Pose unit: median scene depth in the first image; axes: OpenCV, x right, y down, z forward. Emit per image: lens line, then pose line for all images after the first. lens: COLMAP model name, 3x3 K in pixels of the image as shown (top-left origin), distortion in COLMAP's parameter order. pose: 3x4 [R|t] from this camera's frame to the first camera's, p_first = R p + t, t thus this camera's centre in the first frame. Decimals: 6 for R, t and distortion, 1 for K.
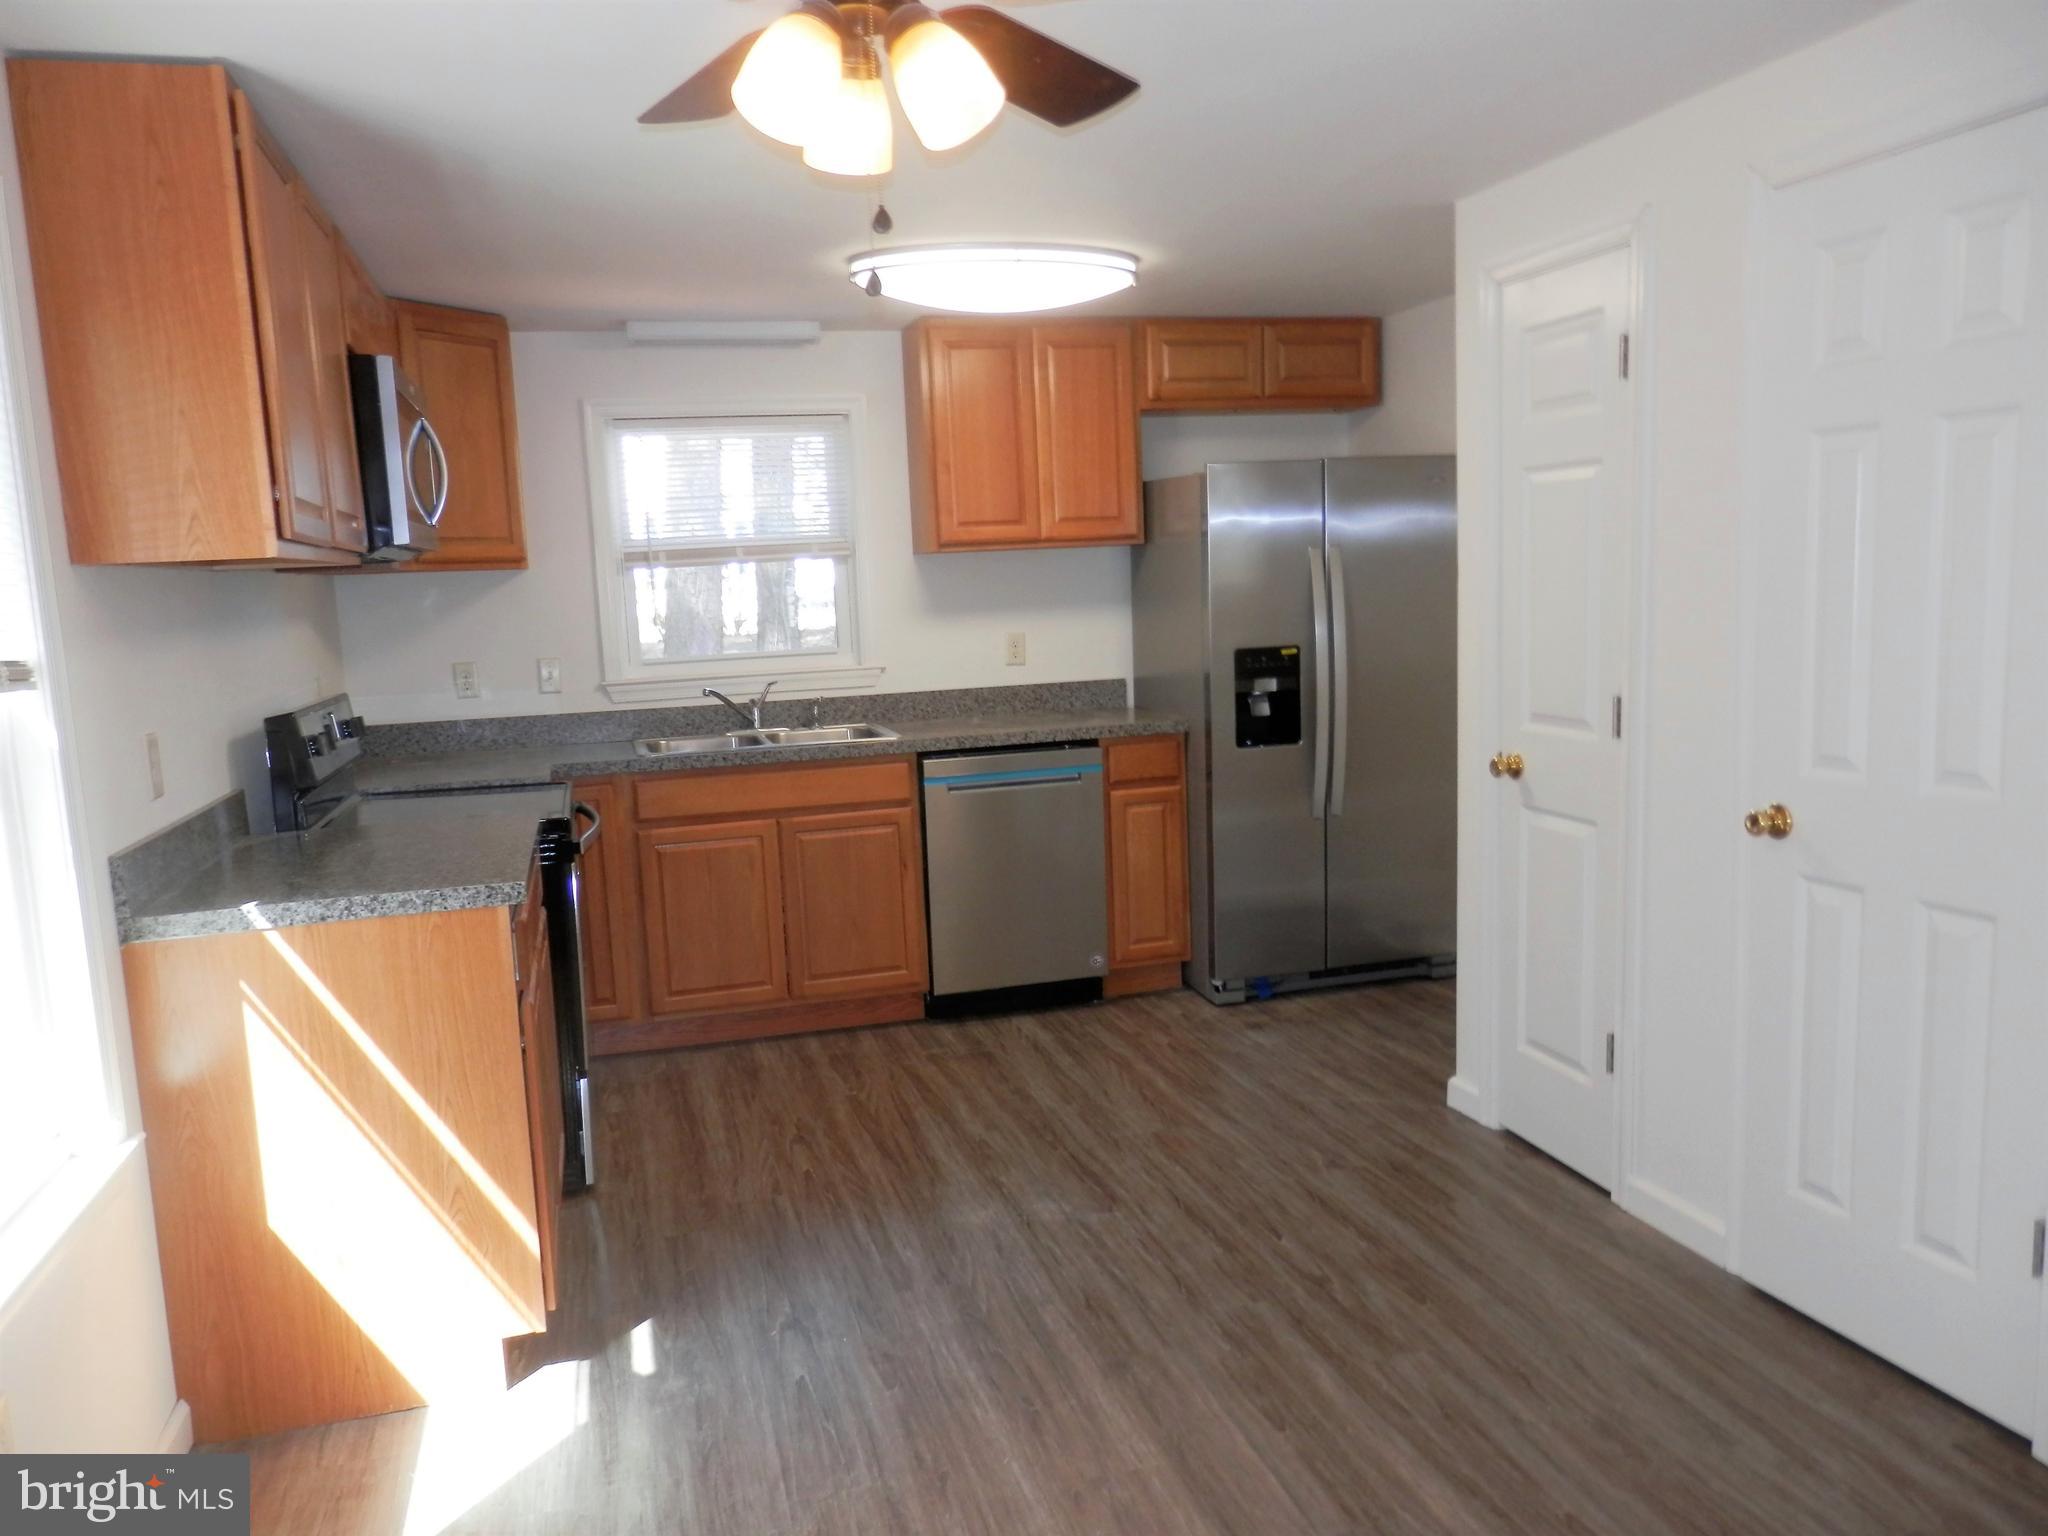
lens RADIAL K [[1519.3, 0, 1015.9], [0, 1519.3, 772.7], [0, 0, 1]] dist [0.005393, 0.000479]
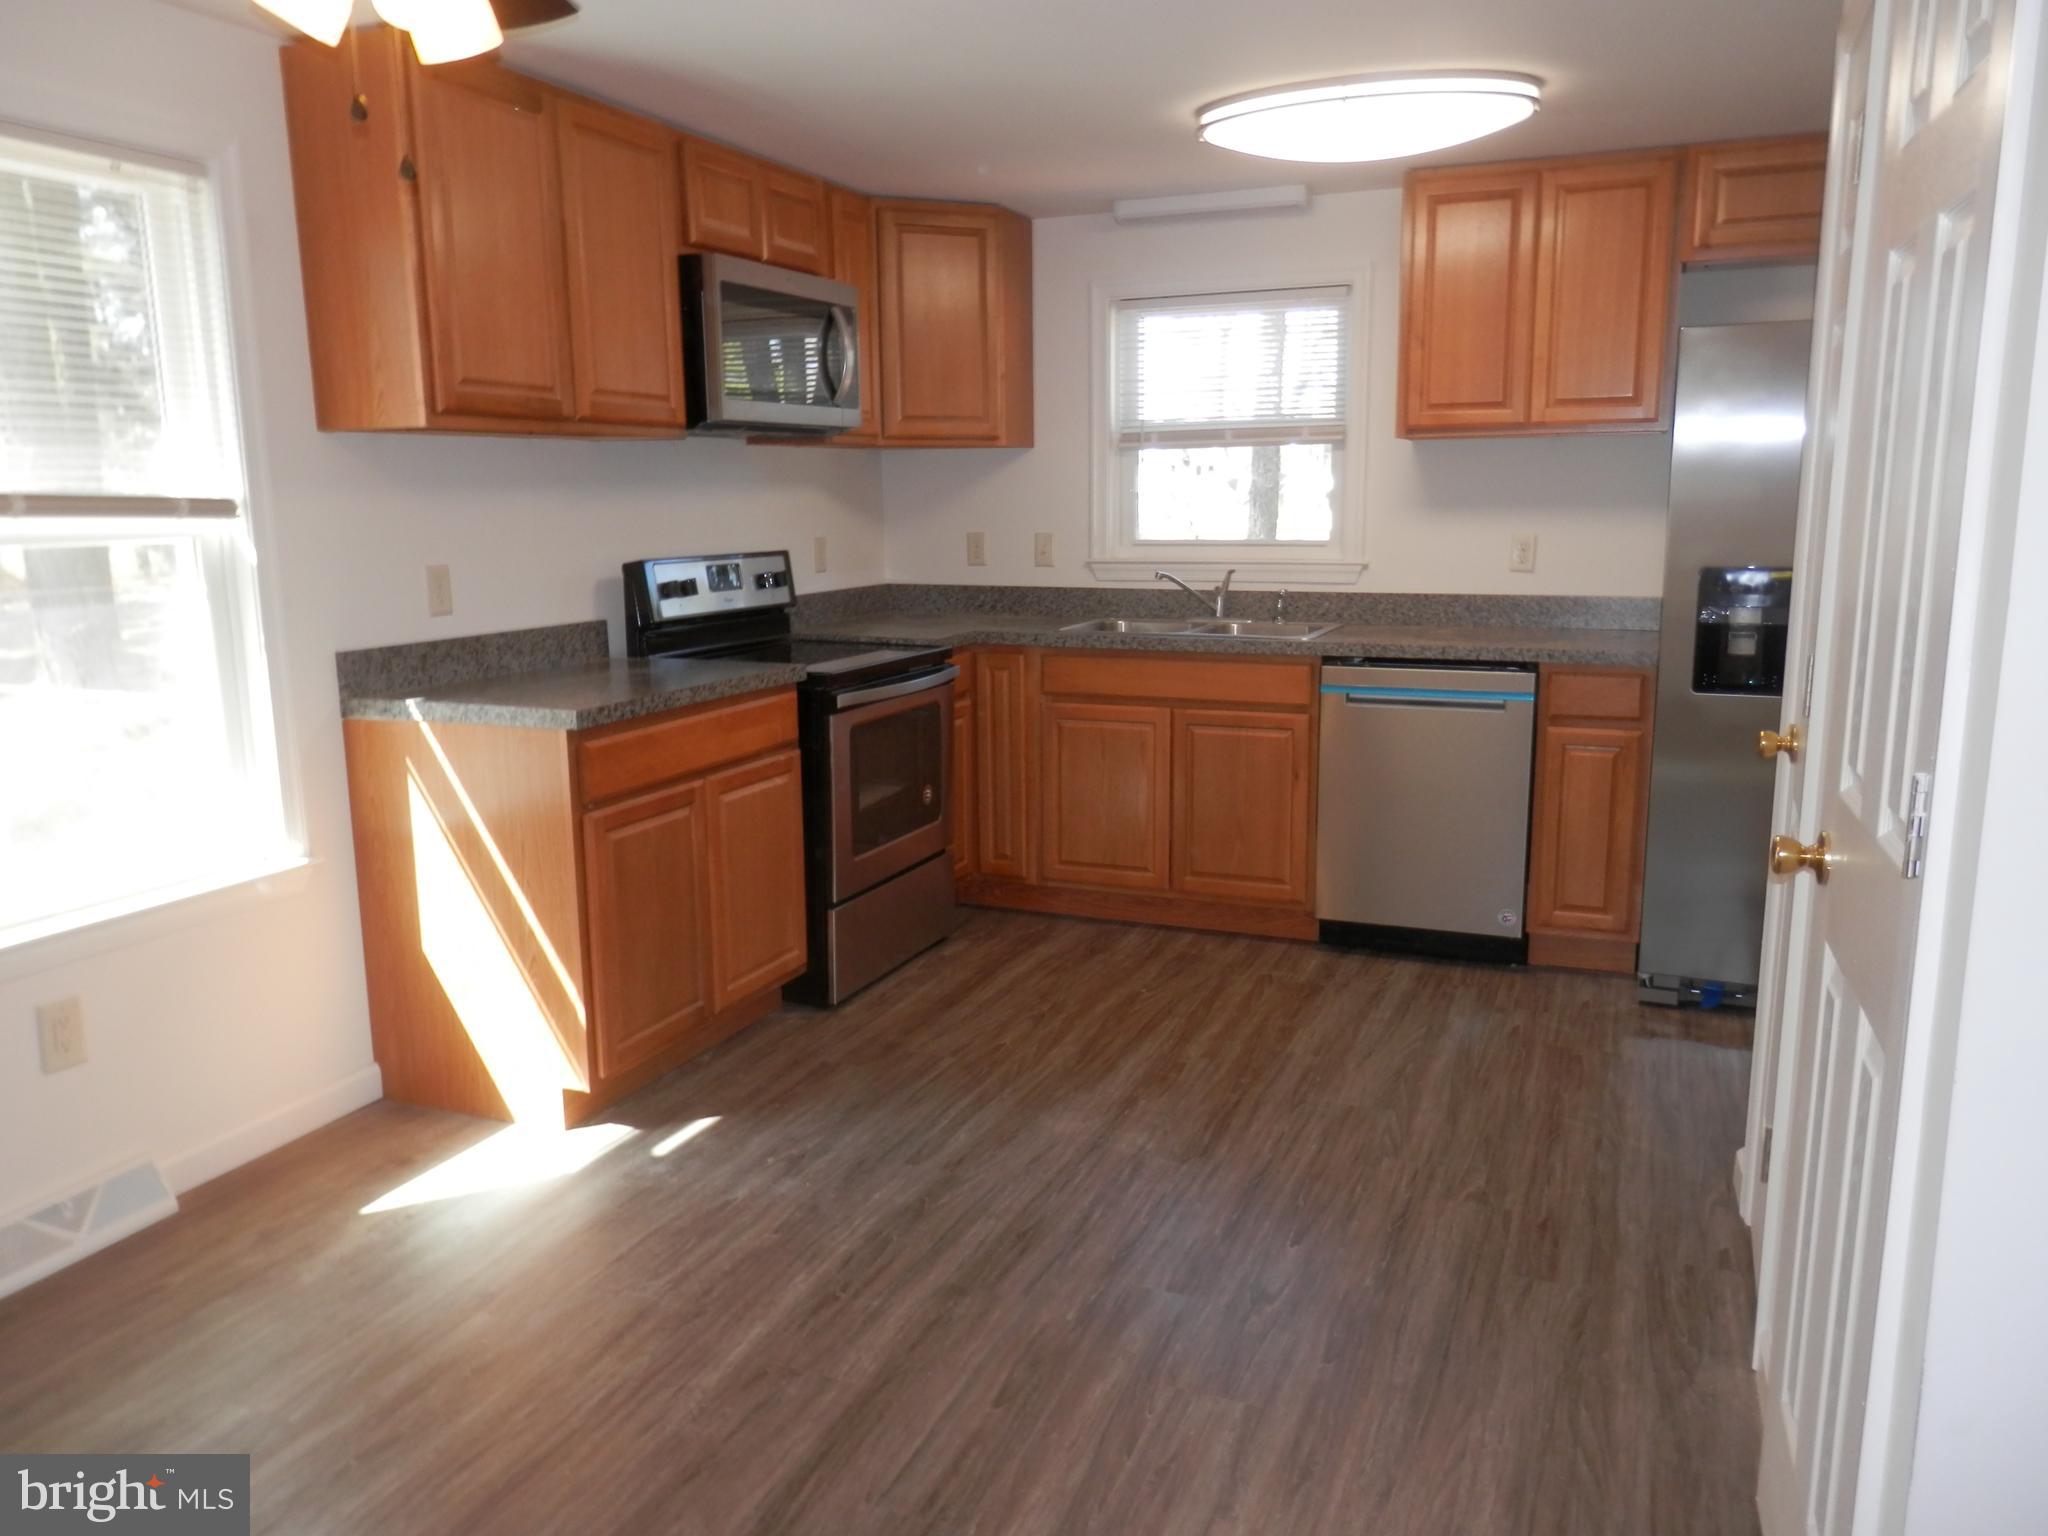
lens RADIAL K [[1519.3, 0, 1015.9], [0, 1519.3, 772.7], [0, 0, 1]] dist [0.005393, 0.000479]
pose [[0.787859, 0.148215, -0.597755, 0.352385], [-0.104892, 0.988721, 0.106906, -0.022751], [0.606857, -0.021527, 0.794519, 0.151244]]
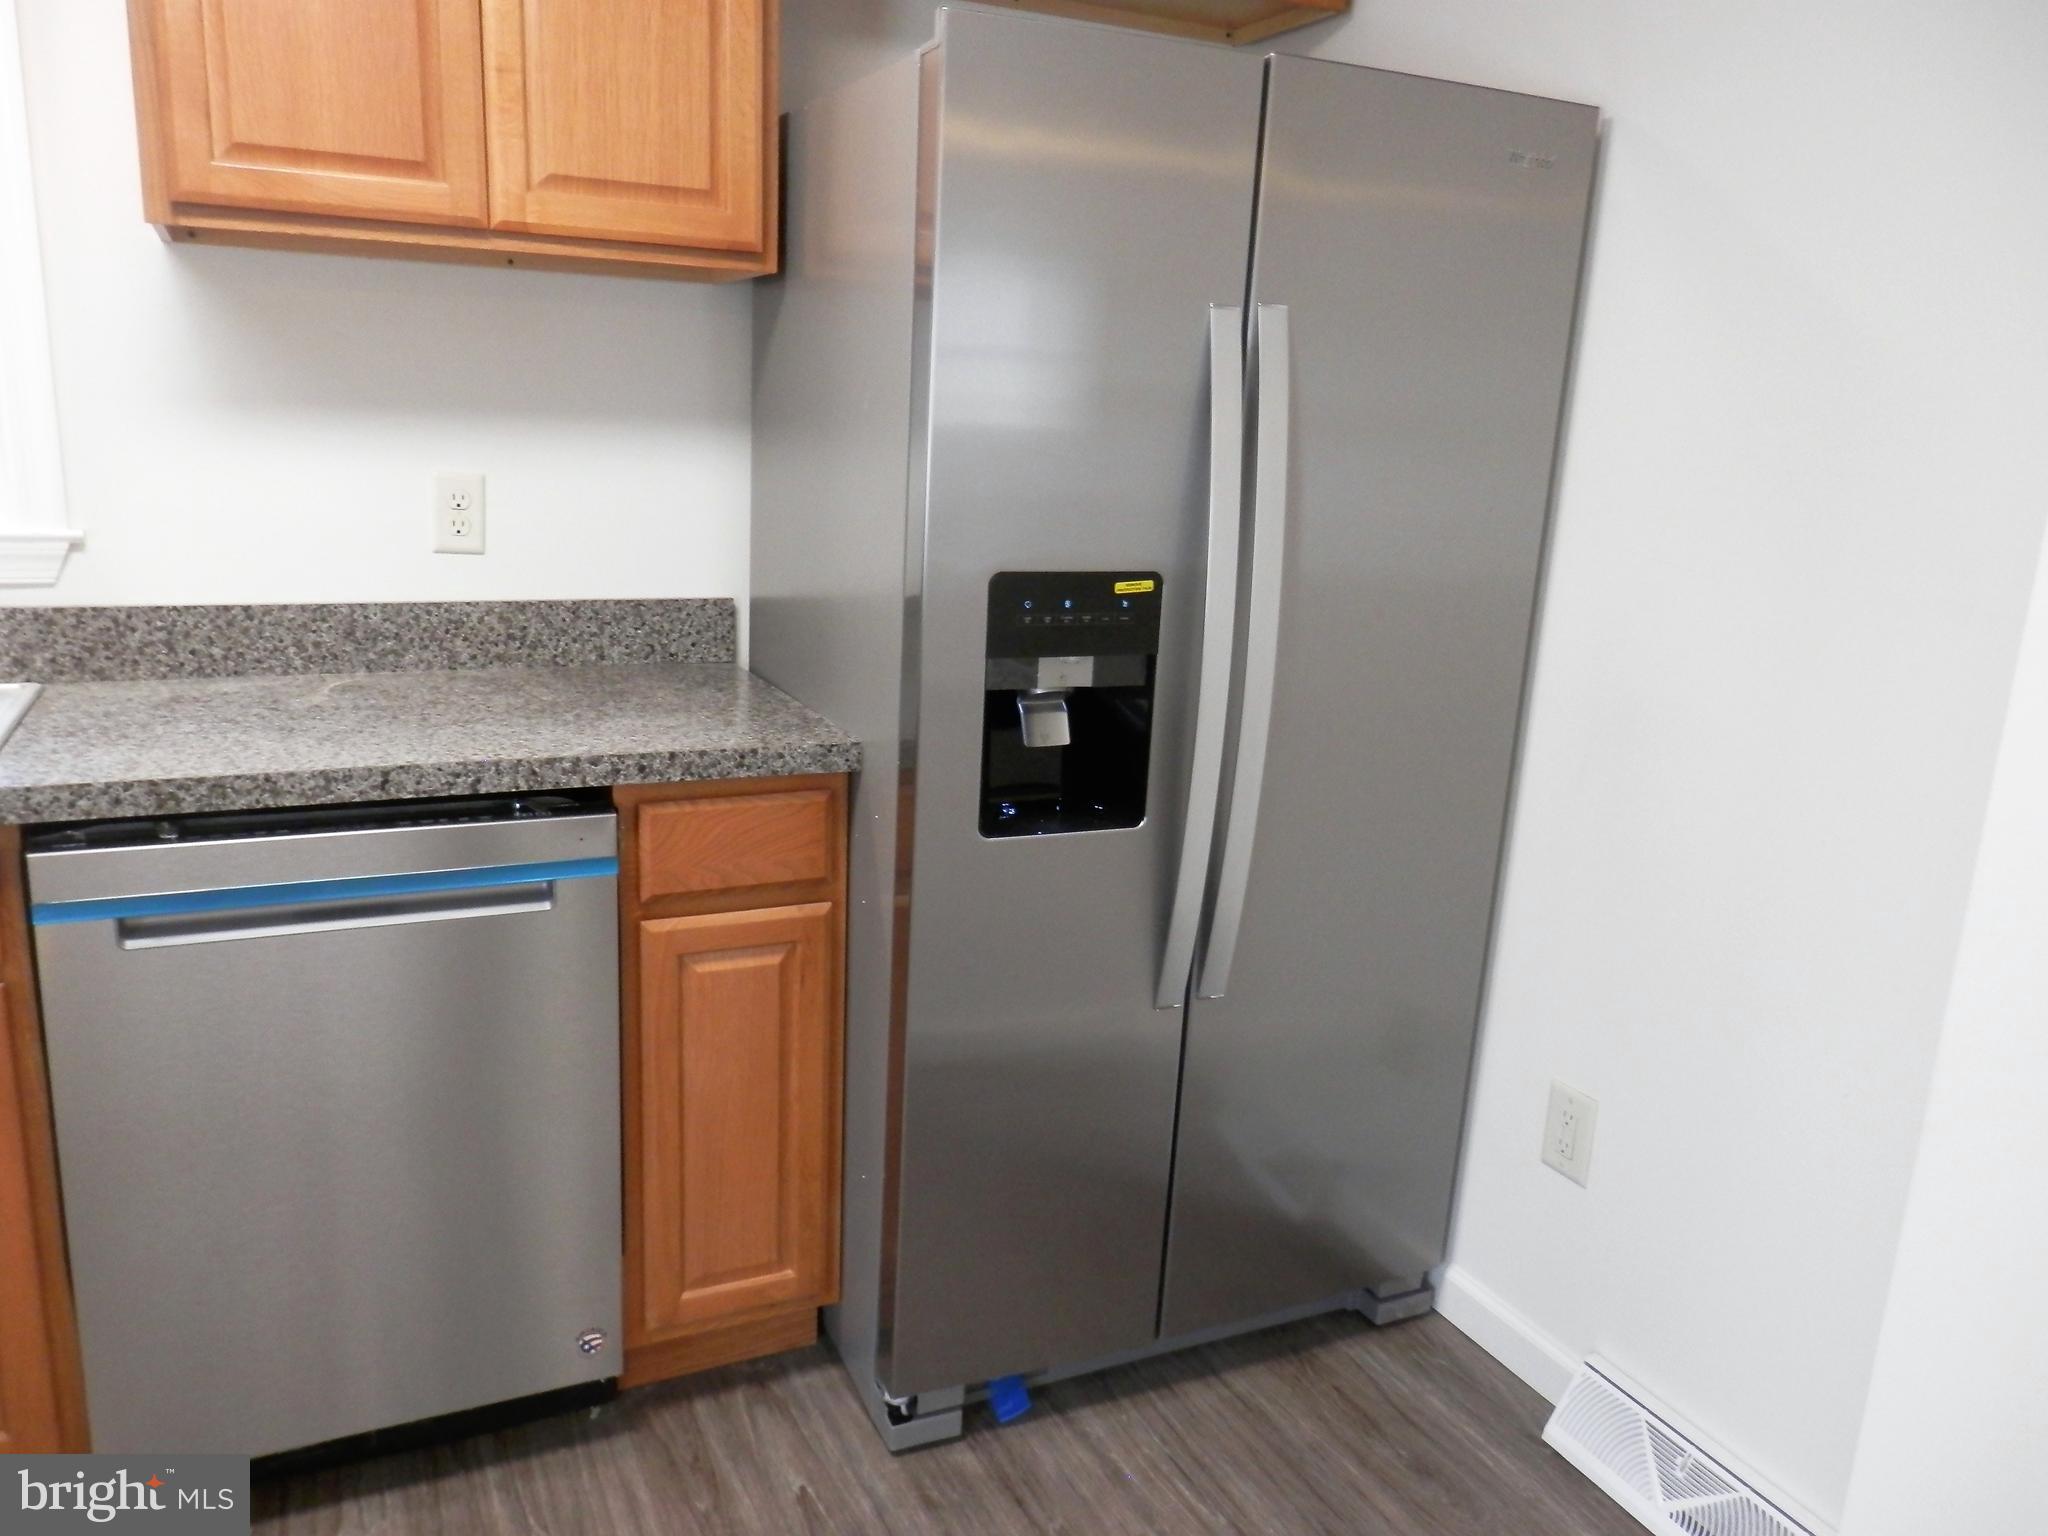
lens RADIAL K [[1517.4, 0, 1029.9], [0, 1517.4, 771.6], [0, 0, 1]] dist [-0.000782, 0.005238]
pose [[0.979474, 0.043491, 0.196825, 0.083813], [-0.062962, 0.993601, 0.093774, -0.068735], [-0.191487, -0.104242, 0.975944, 0.641336]]
